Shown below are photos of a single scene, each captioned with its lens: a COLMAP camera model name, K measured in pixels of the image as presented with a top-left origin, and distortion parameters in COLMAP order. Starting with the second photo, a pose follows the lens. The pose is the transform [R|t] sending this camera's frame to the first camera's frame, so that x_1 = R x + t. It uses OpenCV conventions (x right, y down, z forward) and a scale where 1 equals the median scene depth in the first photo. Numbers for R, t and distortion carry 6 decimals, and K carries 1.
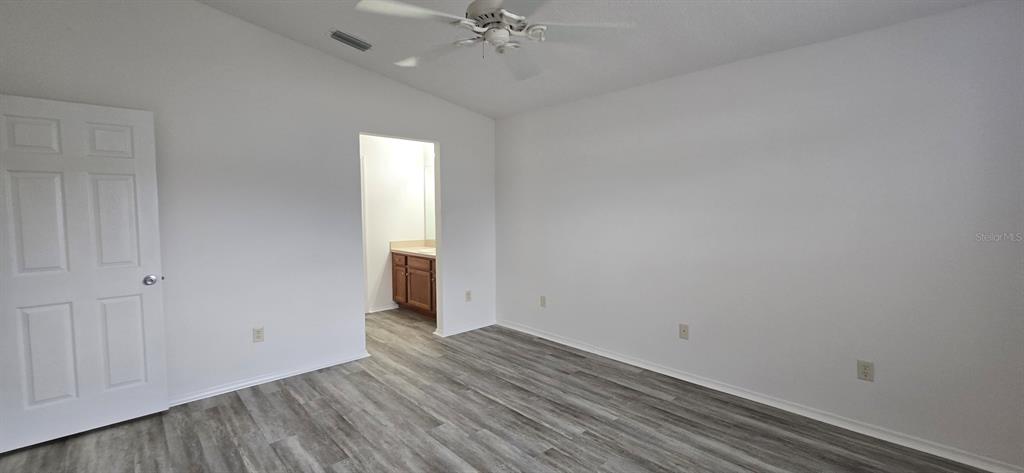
lens RADIAL K [[420.1, 0, 513.9], [0, 420.1, 234.9], [0, 0, 1]] dist [-0.006119, 0.001210]
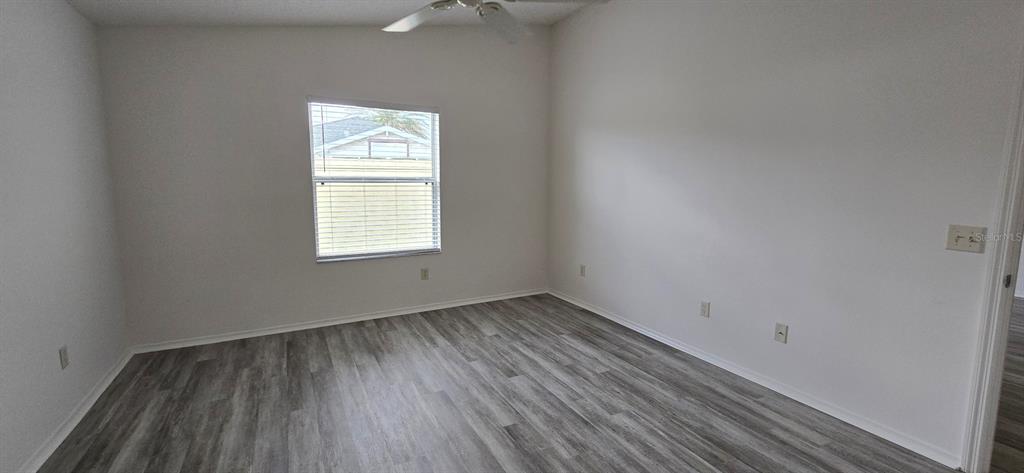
lens RADIAL K [[420.1, 0, 512.7], [0, 420.1, 233.5], [0, 0, 1]] dist [-0.006119, 0.001210]
pose [[-0.967128, -0.032422, 0.252216, -0.321363], [0.015952, 0.982150, 0.187421, -0.092486], [-0.253791, 0.185283, -0.949347, 1.590956]]
